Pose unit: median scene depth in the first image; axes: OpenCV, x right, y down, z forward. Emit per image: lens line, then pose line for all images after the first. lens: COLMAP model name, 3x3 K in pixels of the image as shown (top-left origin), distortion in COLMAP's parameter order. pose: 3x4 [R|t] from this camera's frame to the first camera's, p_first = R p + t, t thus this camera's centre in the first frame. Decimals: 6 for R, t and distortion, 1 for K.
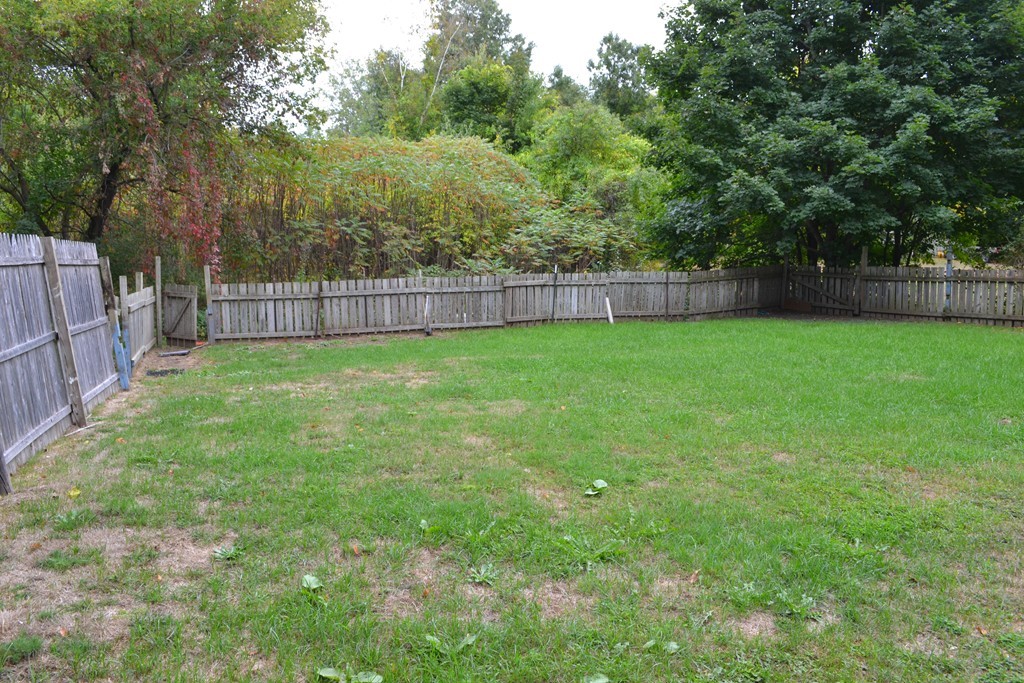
lens RADIAL K [[817.1, 0, 513.3], [0, 817.1, 343.8], [0, 0, 1]] dist [-0.084467, 0.011135]
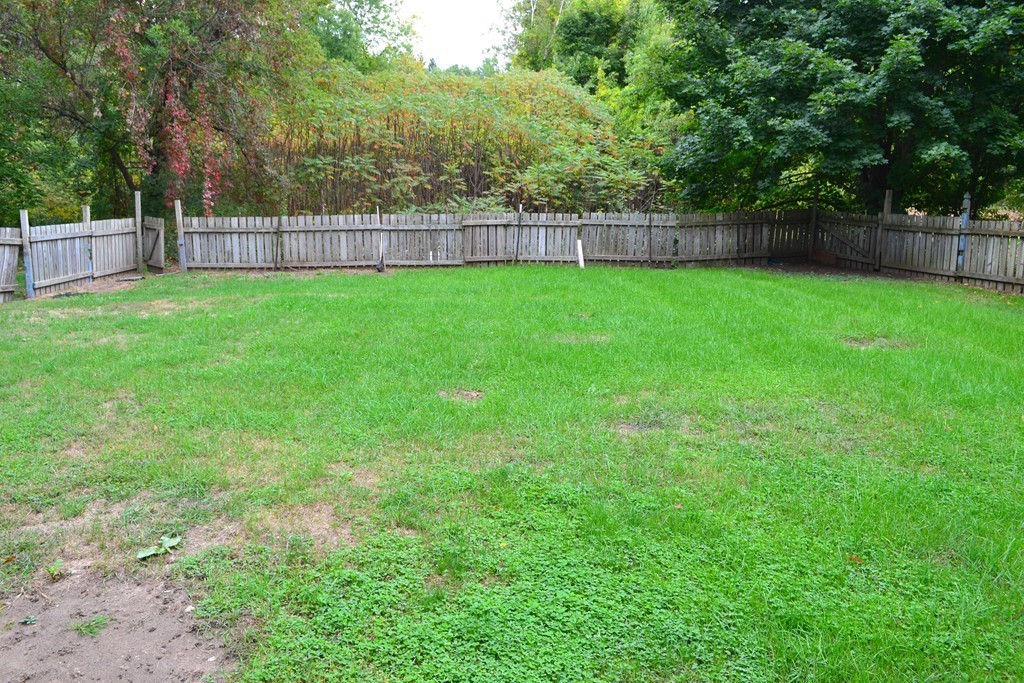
lens RADIAL K [[817.1, 0, 512.5], [0, 817.1, 340.6], [0, 0, 1]] dist [-0.084467, 0.011135]
pose [[0.954610, 0.067055, -0.290213, 0.340356], [-0.045617, 0.995749, 0.080021, -0.012953], [0.294345, -0.063150, 0.953610, 0.068264]]
